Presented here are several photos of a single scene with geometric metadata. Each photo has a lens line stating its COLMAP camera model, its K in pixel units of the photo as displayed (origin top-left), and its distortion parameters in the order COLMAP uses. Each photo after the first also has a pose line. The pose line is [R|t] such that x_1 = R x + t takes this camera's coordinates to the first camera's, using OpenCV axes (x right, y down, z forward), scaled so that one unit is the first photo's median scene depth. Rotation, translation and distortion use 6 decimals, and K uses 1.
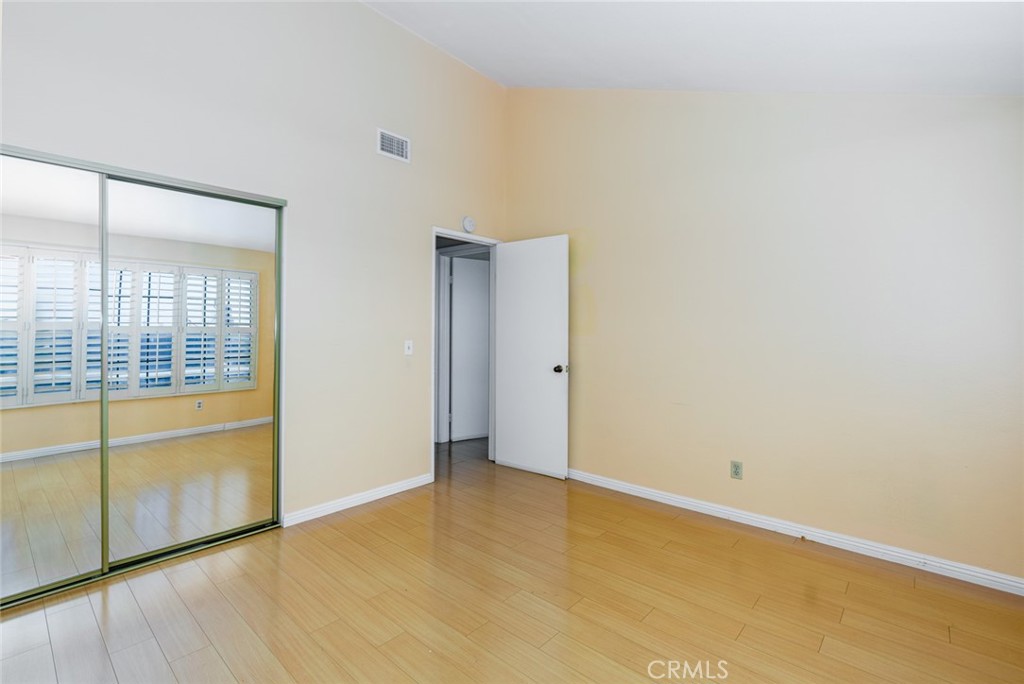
lens RADIAL K [[472.5, 0, 510.9], [0, 472.5, 345.2], [0, 0, 1]] dist [-0.002124, 0.000284]
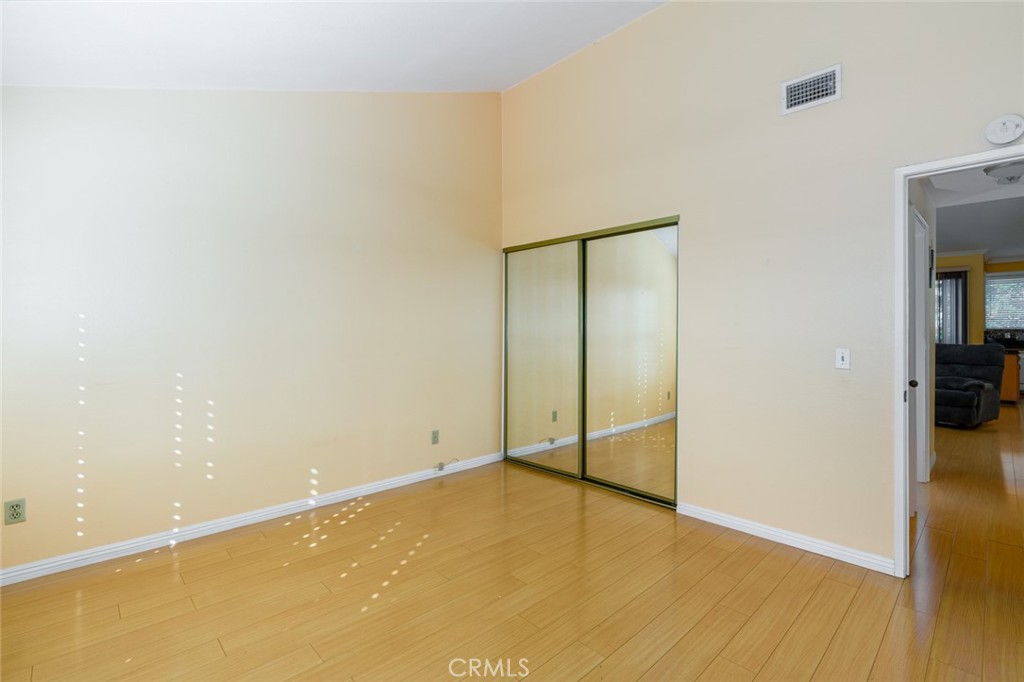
lens RADIAL K [[468.9, 0, 494.9], [0, 468.9, 336.0], [0, 0, 1]] dist [-0.000498, 0.000178]
pose [[-0.082094, 0.015596, -0.996503, 0.573201], [-0.031944, 0.999323, 0.018272, -0.026851], [0.996113, 0.033332, -0.081540, 0.593240]]
